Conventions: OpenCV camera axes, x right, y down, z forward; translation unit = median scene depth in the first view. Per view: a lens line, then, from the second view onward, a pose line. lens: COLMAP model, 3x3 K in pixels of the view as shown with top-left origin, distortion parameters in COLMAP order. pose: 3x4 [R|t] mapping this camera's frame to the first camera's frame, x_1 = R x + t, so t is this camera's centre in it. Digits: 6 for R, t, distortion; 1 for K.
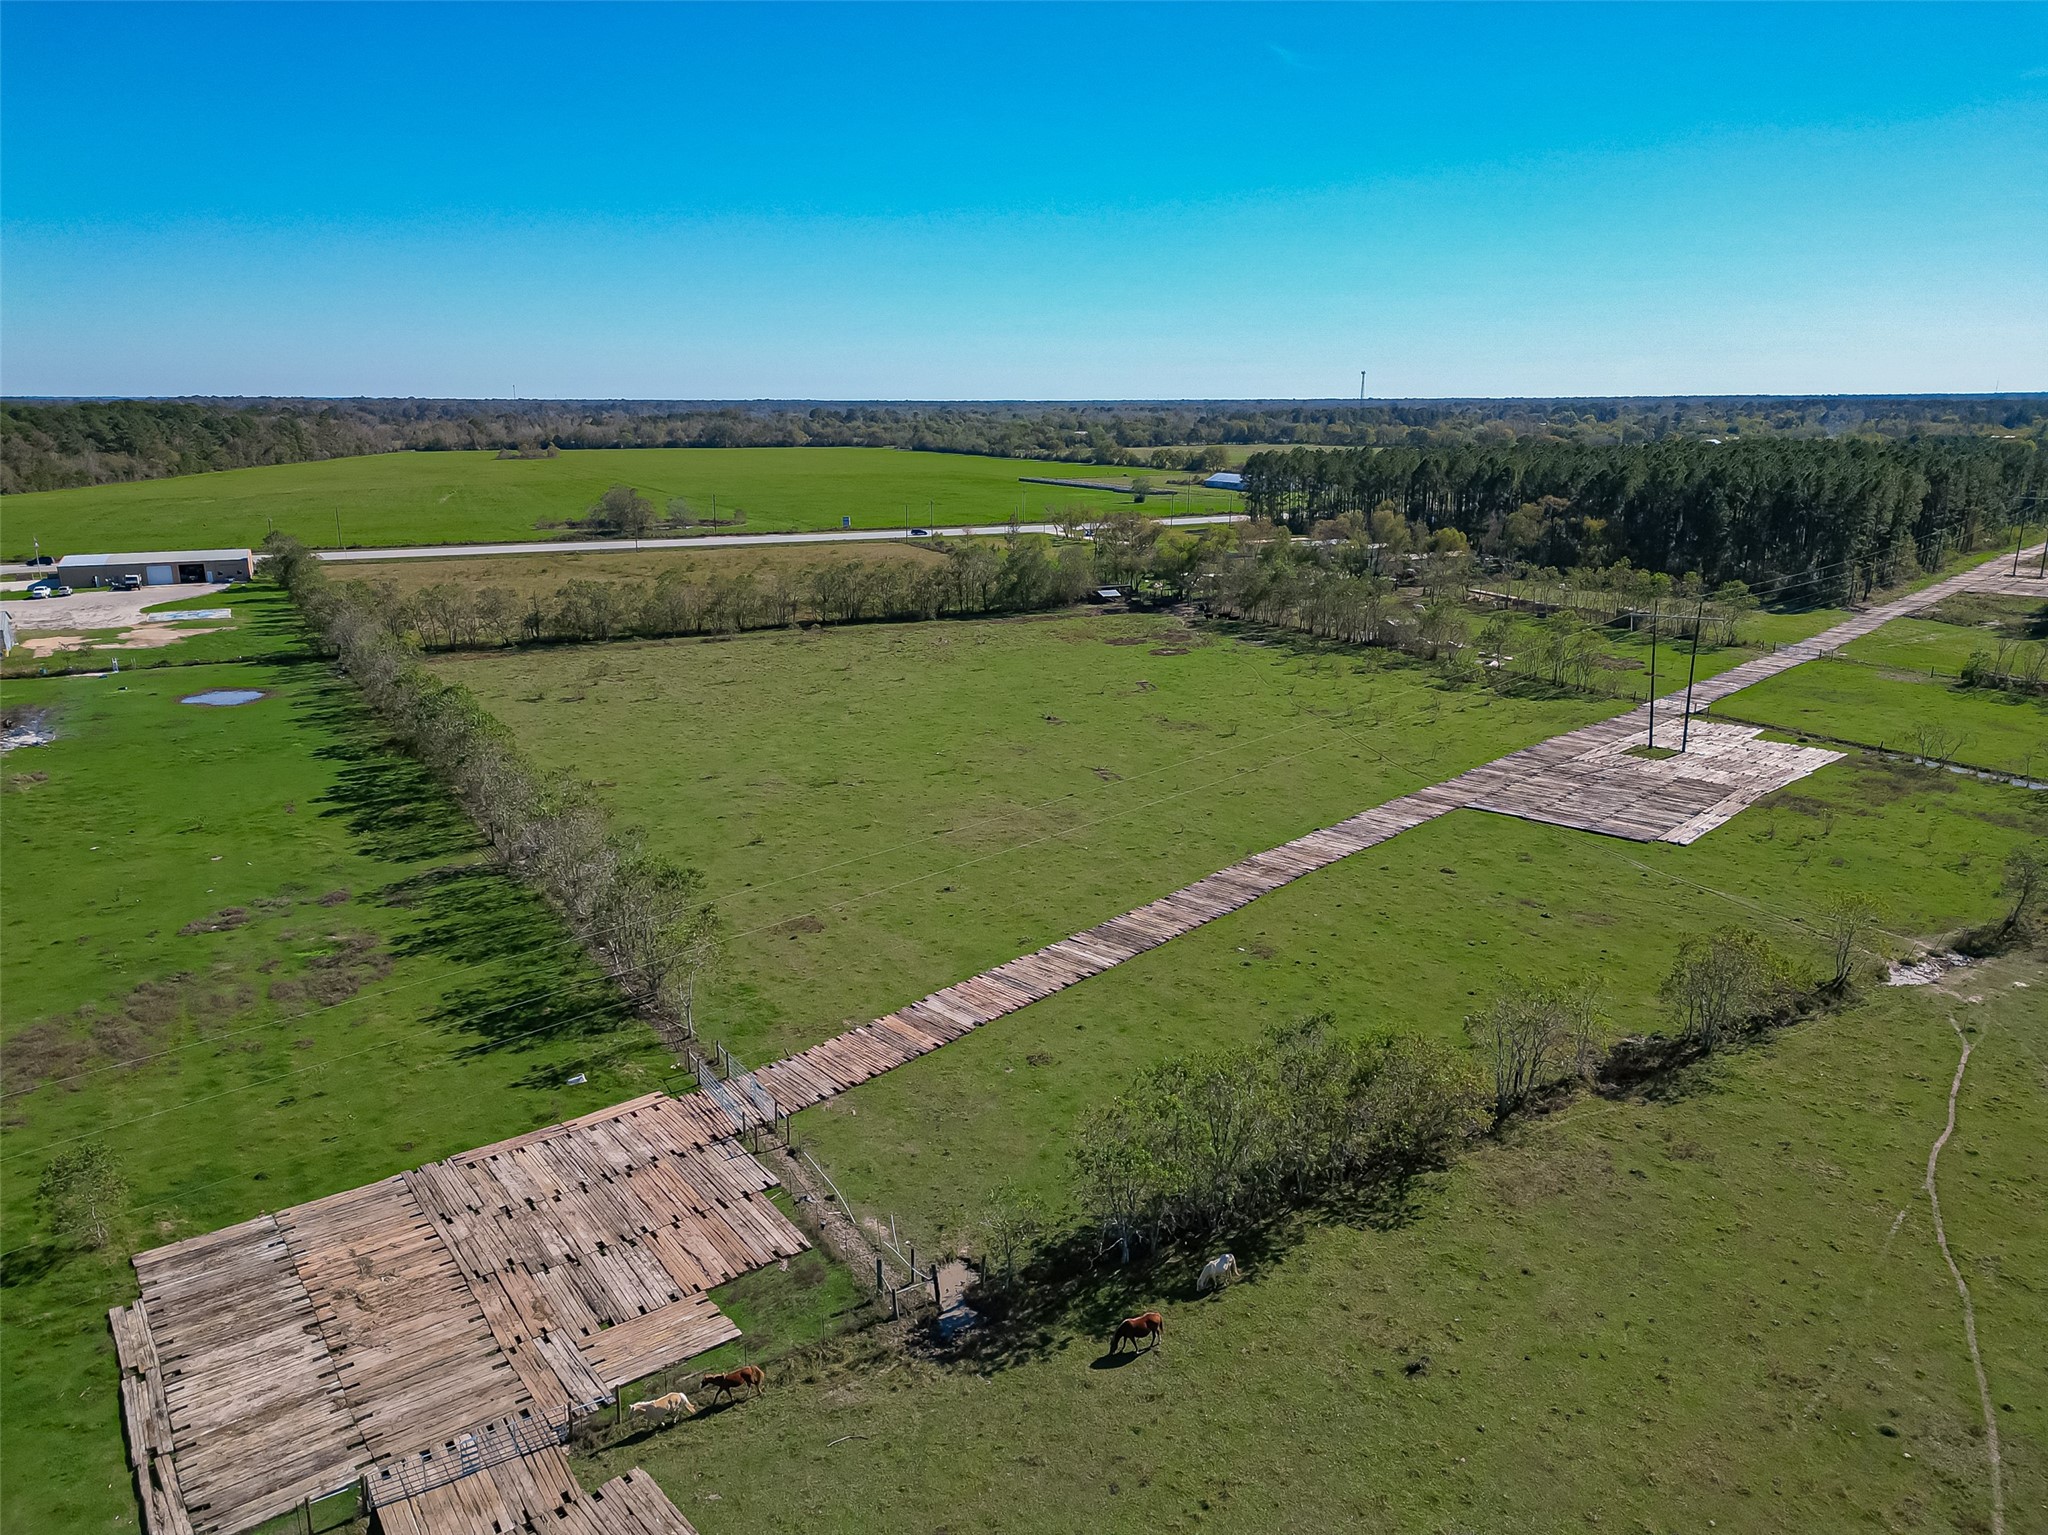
lens RADIAL K [[1420.4, 0, 1023.6], [0, 1420.4, 768.8], [0, 0, 1]] dist [0.081059, -0.076748]
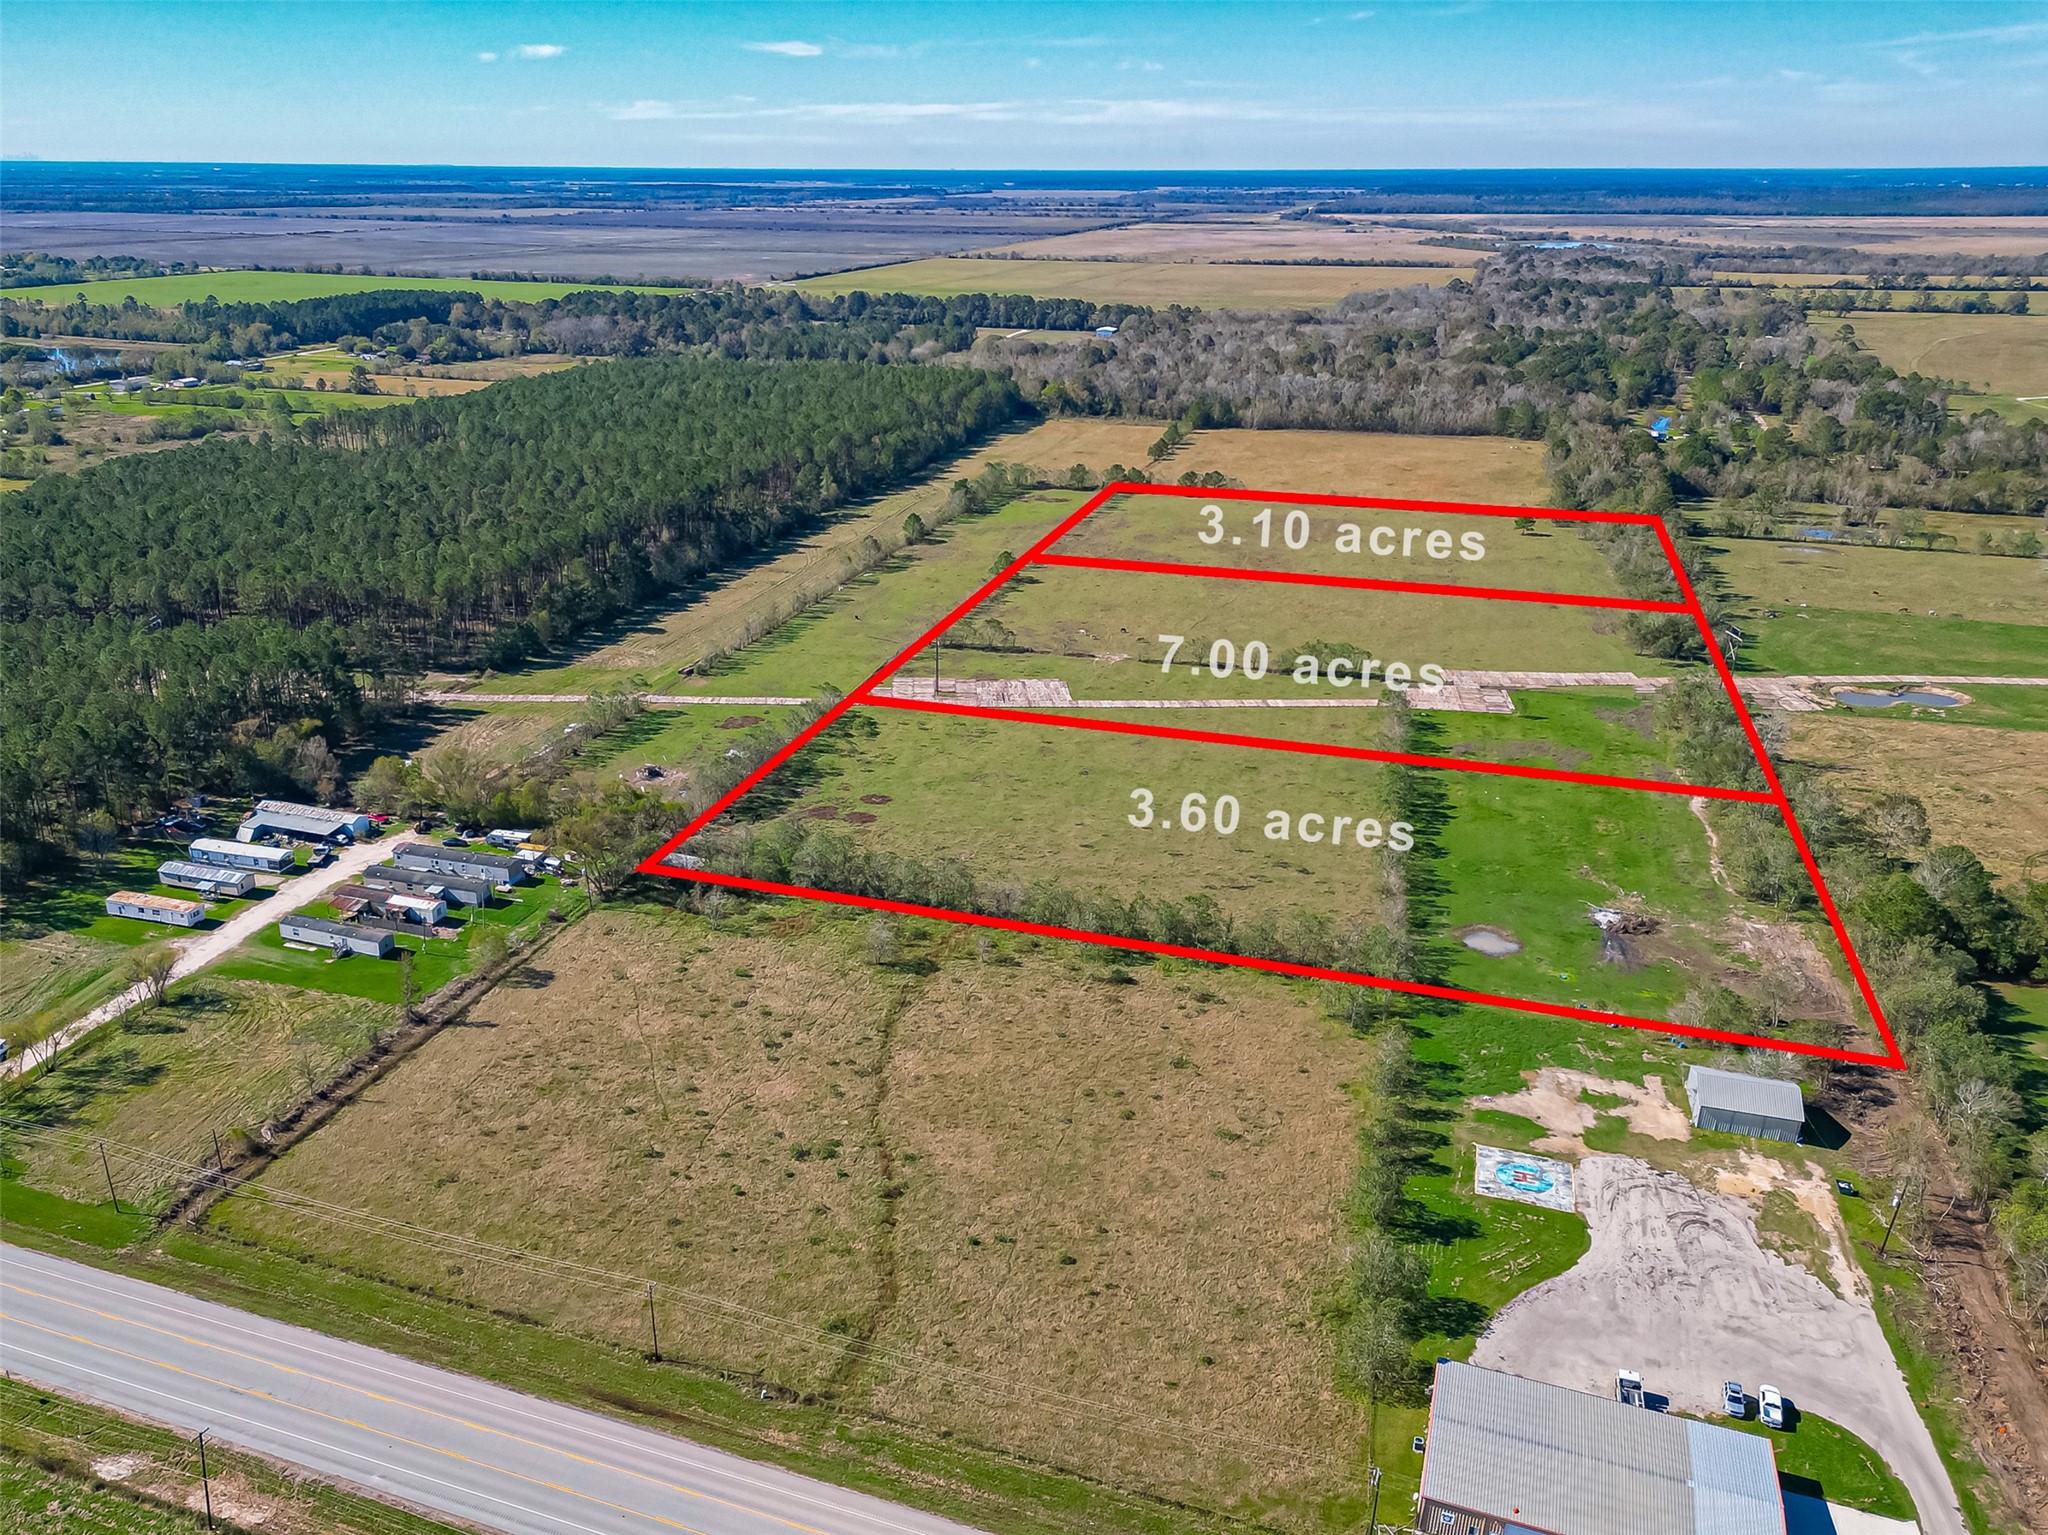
lens RADIAL K [[1628.3, 0, 873.1], [0, 1628.3, 889.6], [0, 0, 1]] dist [0.075914, -0.068414]
pose [[-0.672112, -0.301894, 0.676111, -1.082747], [0.182112, 0.817663, 0.546134, -0.948441], [-0.717705, 0.490191, -0.494583, 1.956375]]
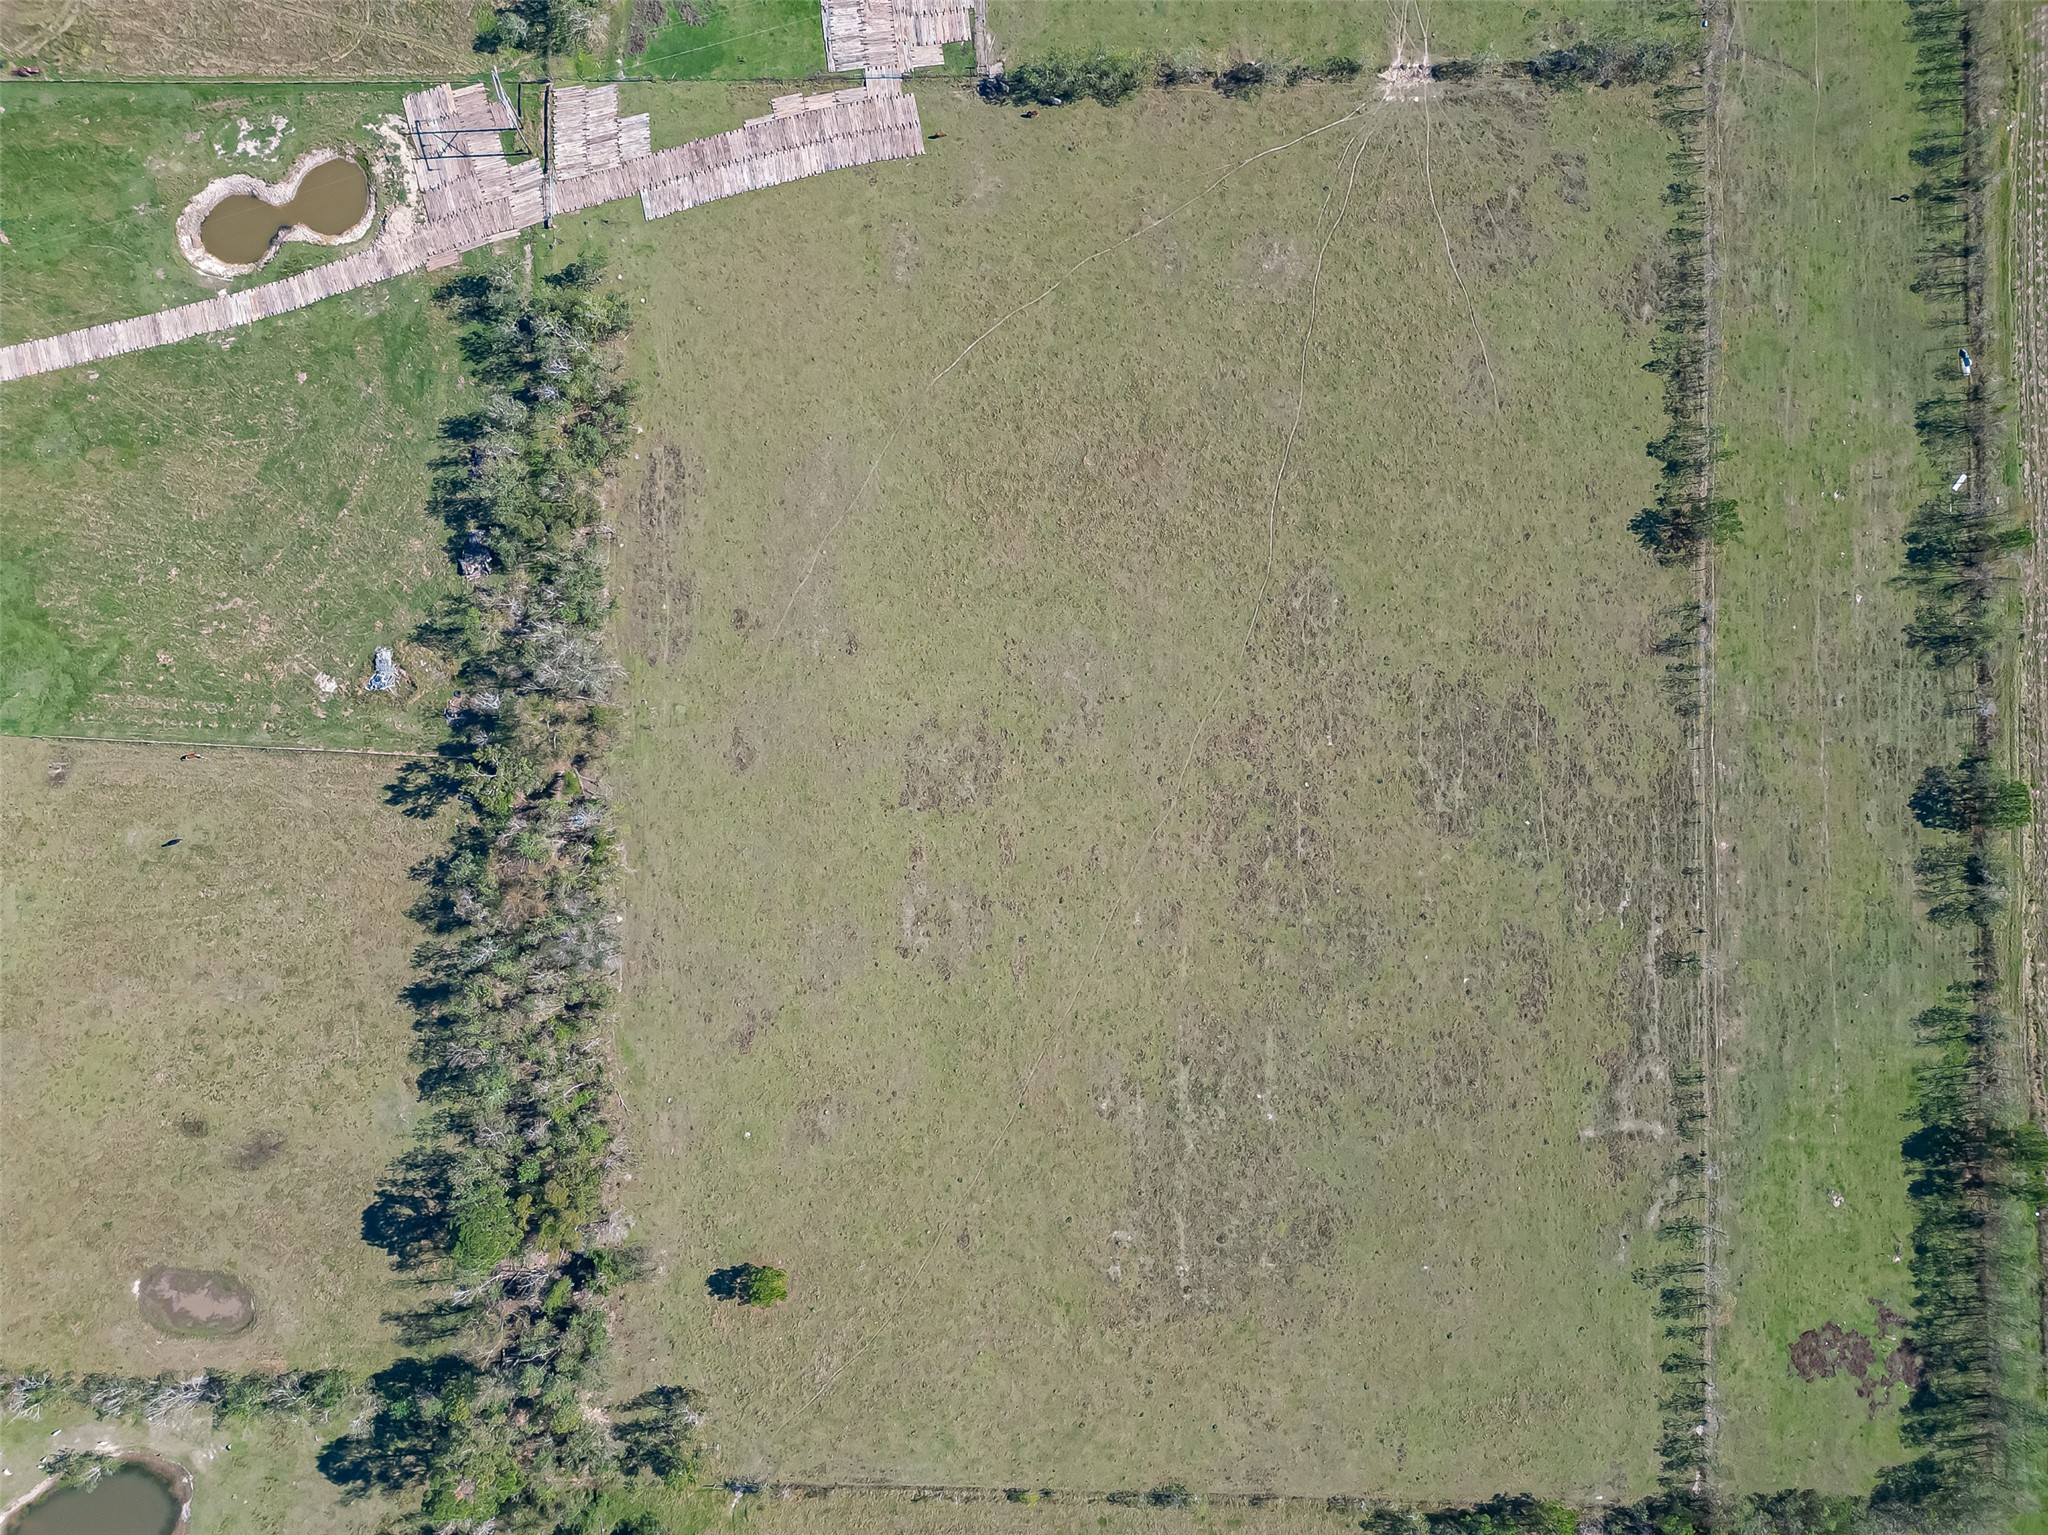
lens RADIAL K [[1484.1, 0, 1024.0], [0, 1484.1, 767.5], [0, 0, 1]] dist [0.081396, -0.079502]
pose [[0.873390, 0.487002, -0.004330, 0.304852], [-0.153747, 0.284144, 0.946374, -0.952967], [0.462116, -0.825888, 0.323044, -0.601803]]
